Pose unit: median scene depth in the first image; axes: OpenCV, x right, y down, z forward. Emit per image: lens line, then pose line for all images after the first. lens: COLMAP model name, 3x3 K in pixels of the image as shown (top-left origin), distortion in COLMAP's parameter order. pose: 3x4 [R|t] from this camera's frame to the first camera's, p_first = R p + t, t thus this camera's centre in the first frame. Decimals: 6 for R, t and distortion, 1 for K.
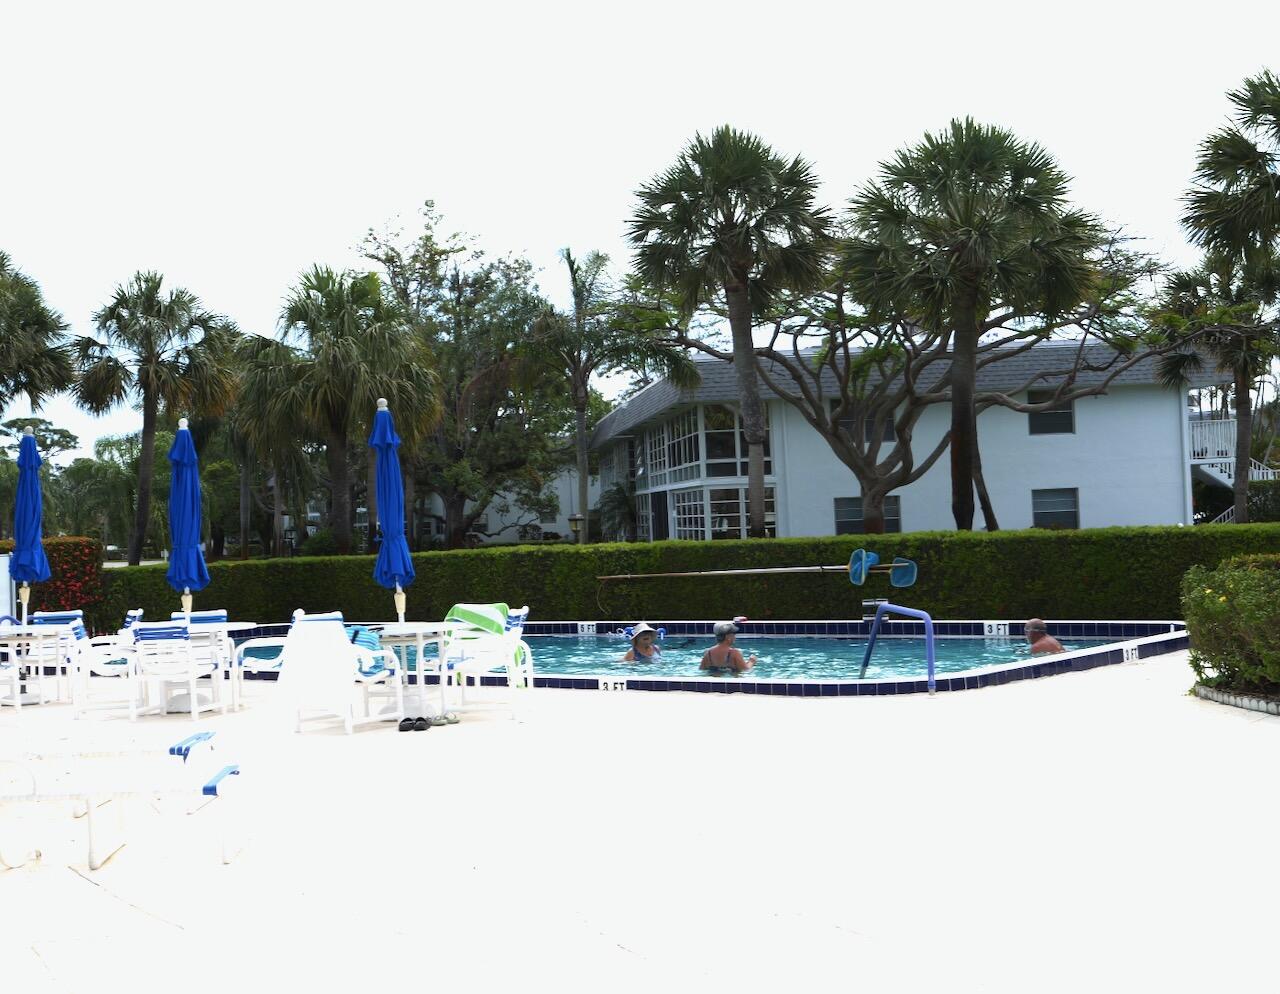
lens RADIAL K [[1977.1, 0, 639.4], [0, 1977.1, 527.7], [0, 0, 1]] dist [0.018886, 0.185099]
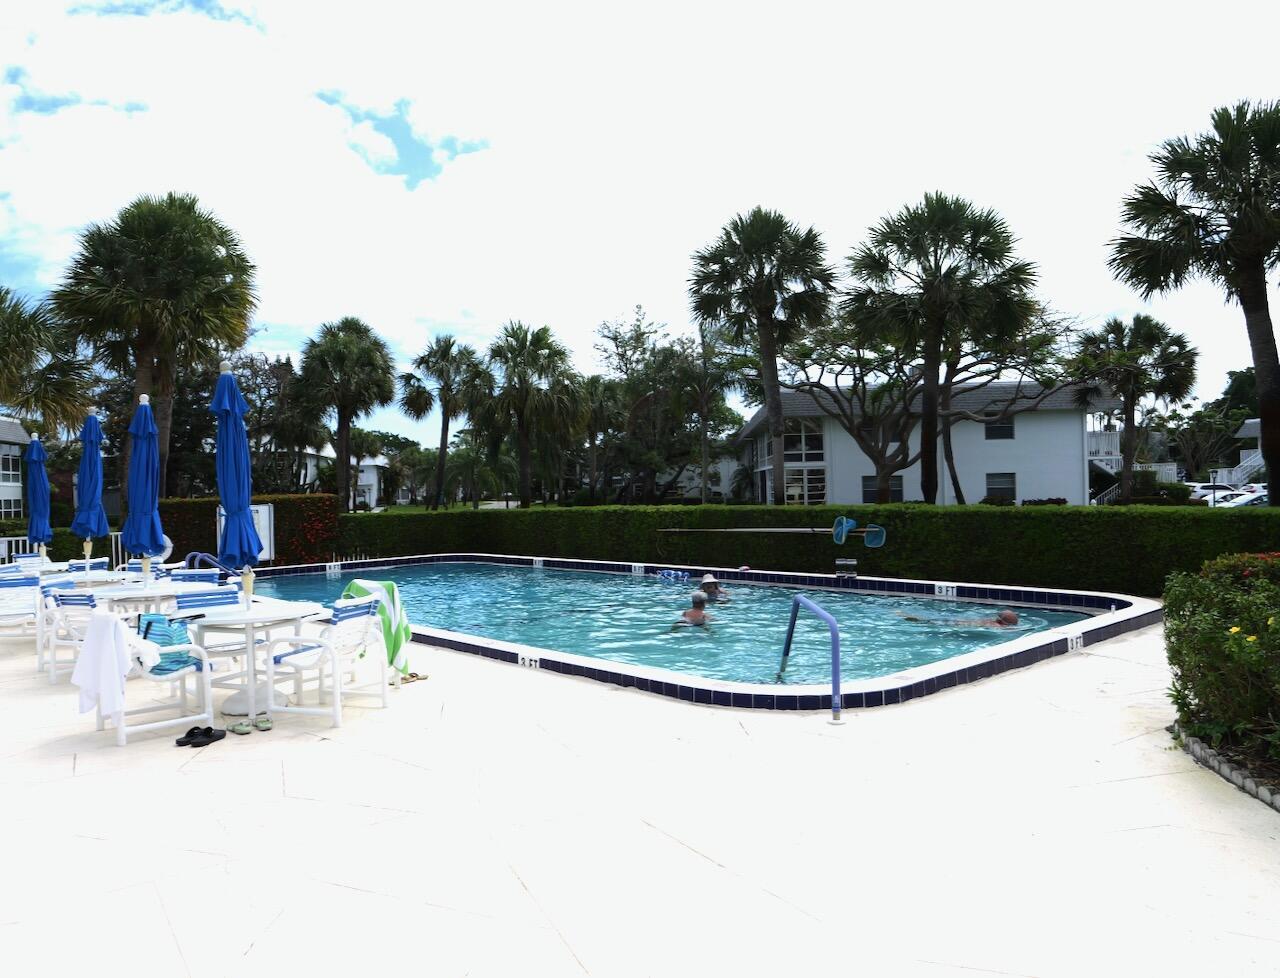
lens RADIAL K [[958.0, 0, 640.0], [0, 958.0, 489.0], [0, 0, 1]] dist [-0.004461, -0.008860]
pose [[0.987991, 0.021374, -0.153024, 0.062885], [-0.021043, 0.999771, 0.003782, -0.005505], [0.153070, -0.000517, 0.988215, 0.296621]]
